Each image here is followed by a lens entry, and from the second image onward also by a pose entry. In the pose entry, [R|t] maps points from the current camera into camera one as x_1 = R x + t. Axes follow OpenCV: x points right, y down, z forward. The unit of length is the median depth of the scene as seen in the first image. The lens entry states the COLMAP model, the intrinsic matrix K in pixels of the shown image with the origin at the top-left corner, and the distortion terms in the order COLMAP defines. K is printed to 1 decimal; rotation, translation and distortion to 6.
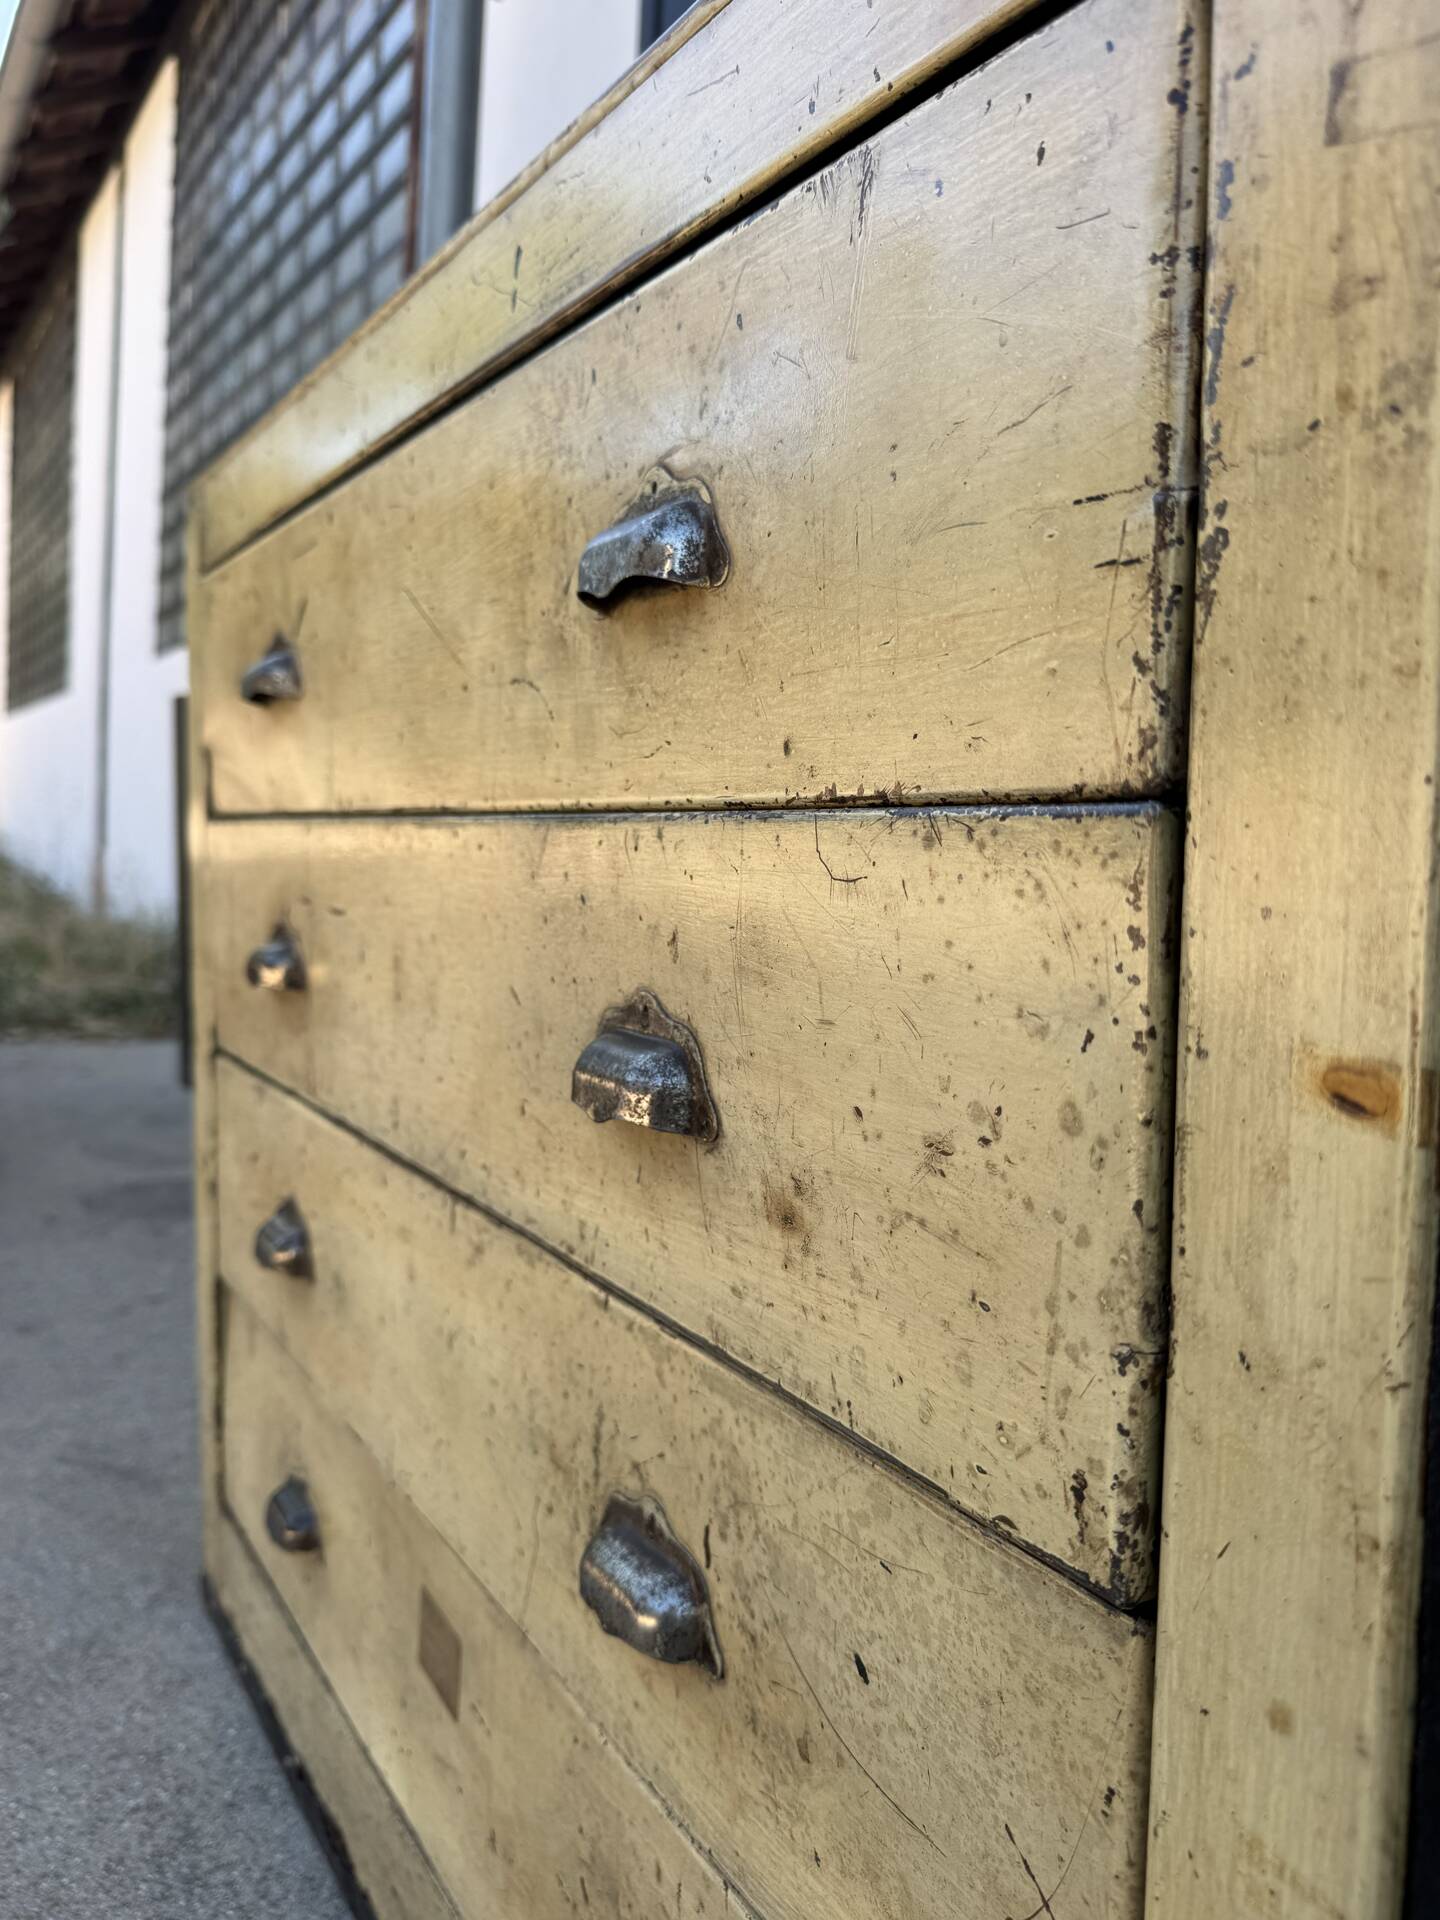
lens RADIAL K [[1436.9, 0, 716.7], [0, 1436.9, 952.8], [0, 0, 1]] dist [0.095684, -0.201281]
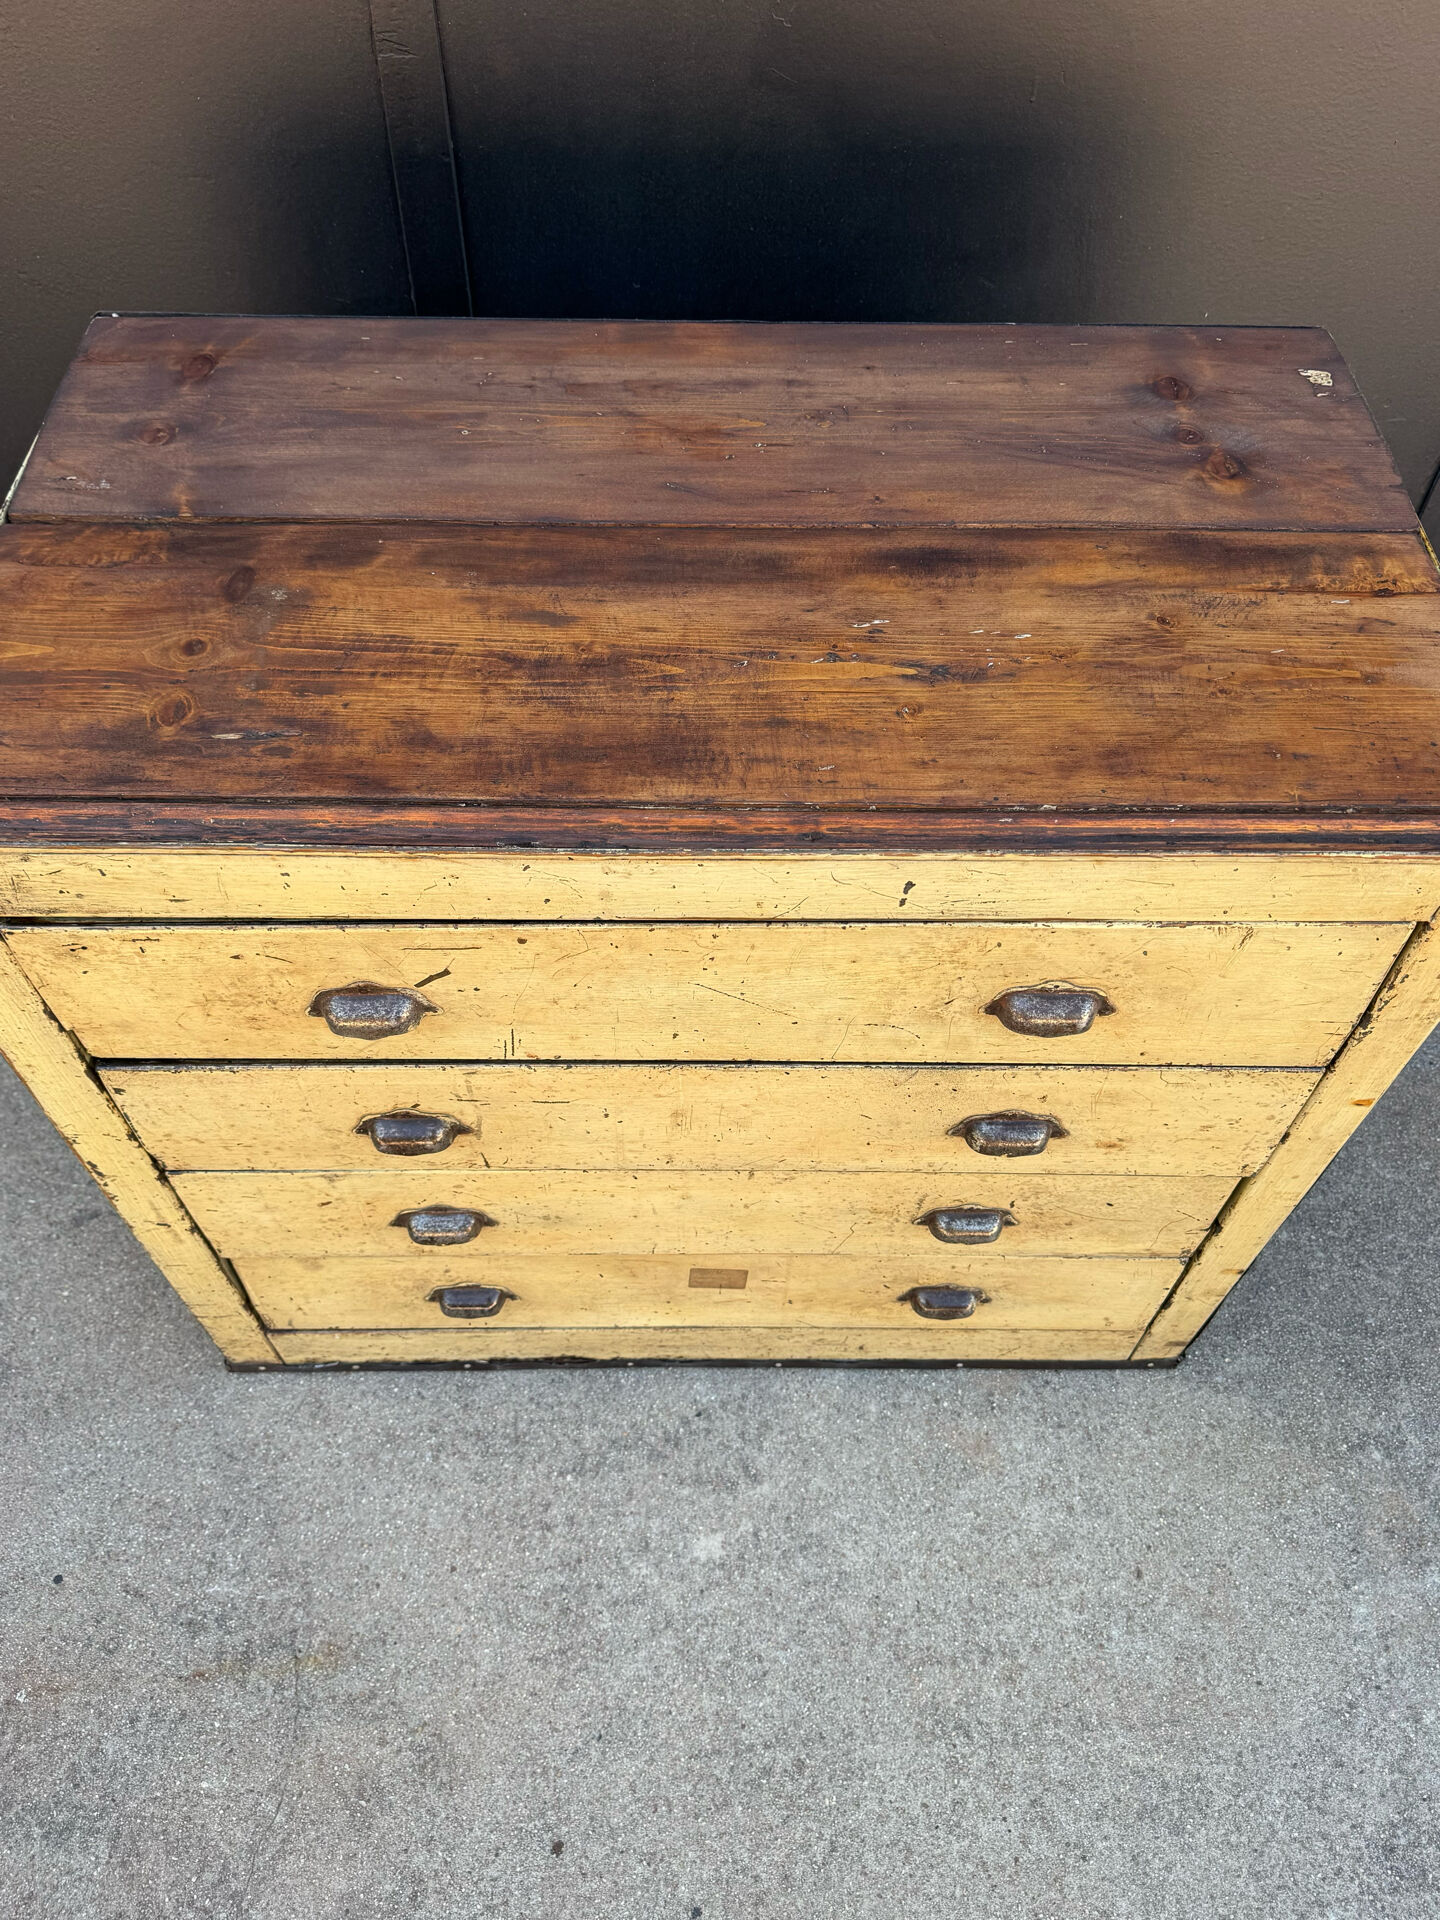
lens RADIAL K [[1403.0, 0, 721.8], [0, 1403.0, 959.4], [0, 0, 1]] dist [0.193071, -0.432604]
pose [[0.512214, -0.699949, 0.497703, -1.721849], [0.068483, 0.610934, 0.788714, -2.675550], [-0.856123, -0.369906, 0.360863, 0.924942]]
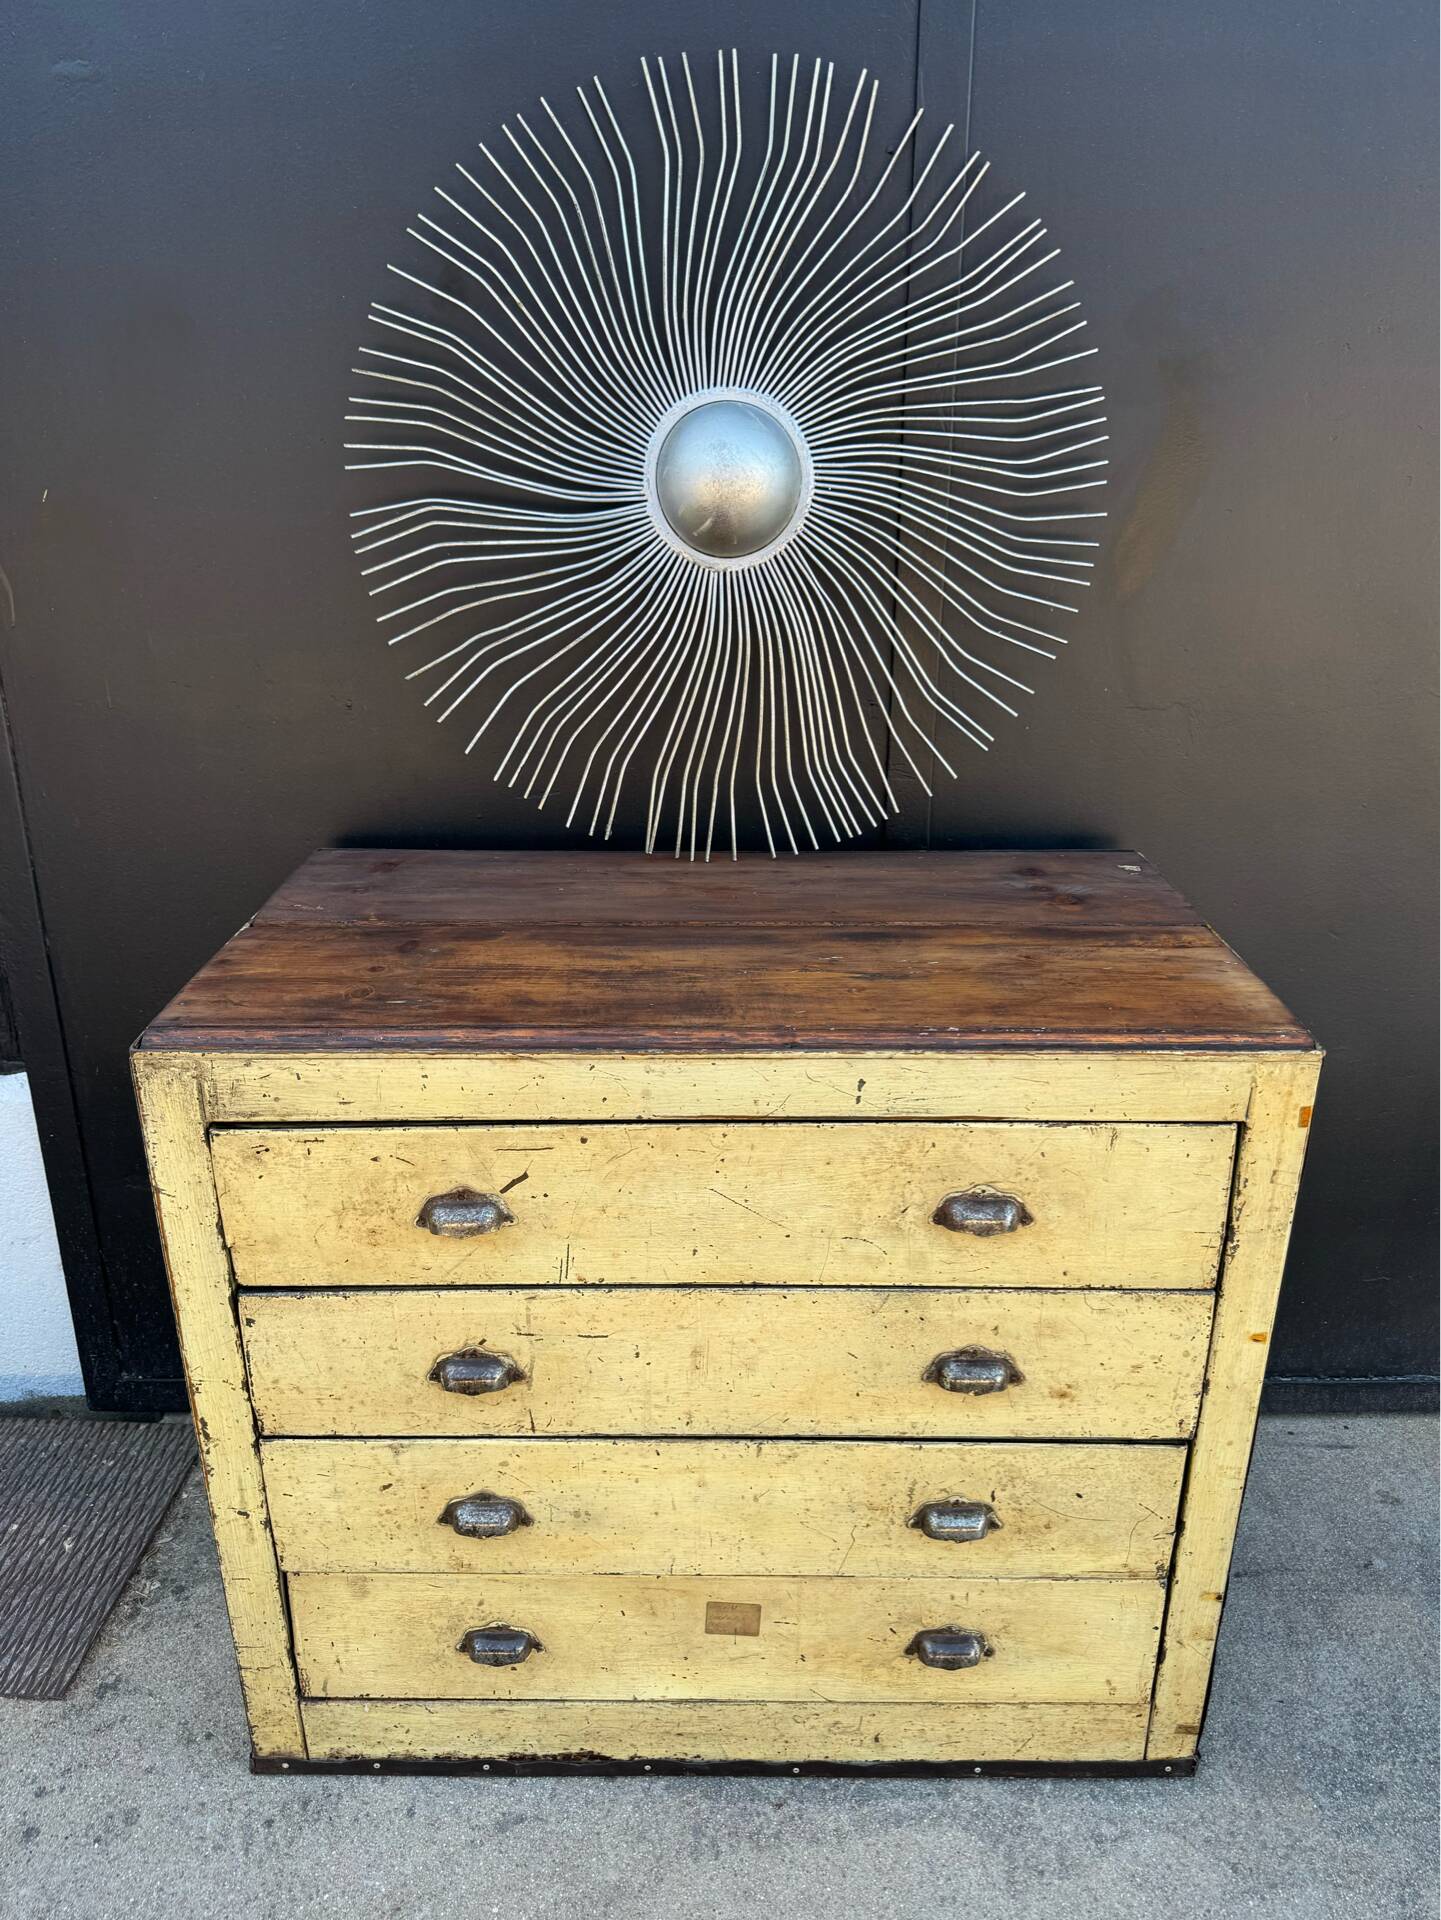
lens RADIAL K [[1361.5, 0, 719.7], [0, 1361.5, 972.2], [0, 0, 1]] dist [0.174956, -0.321218]
pose [[0.523326, -0.340116, 0.781313, -2.977312], [0.083449, 0.932940, 0.350227, -2.247556], [-0.848037, -0.118083, 0.516614, 0.159014]]
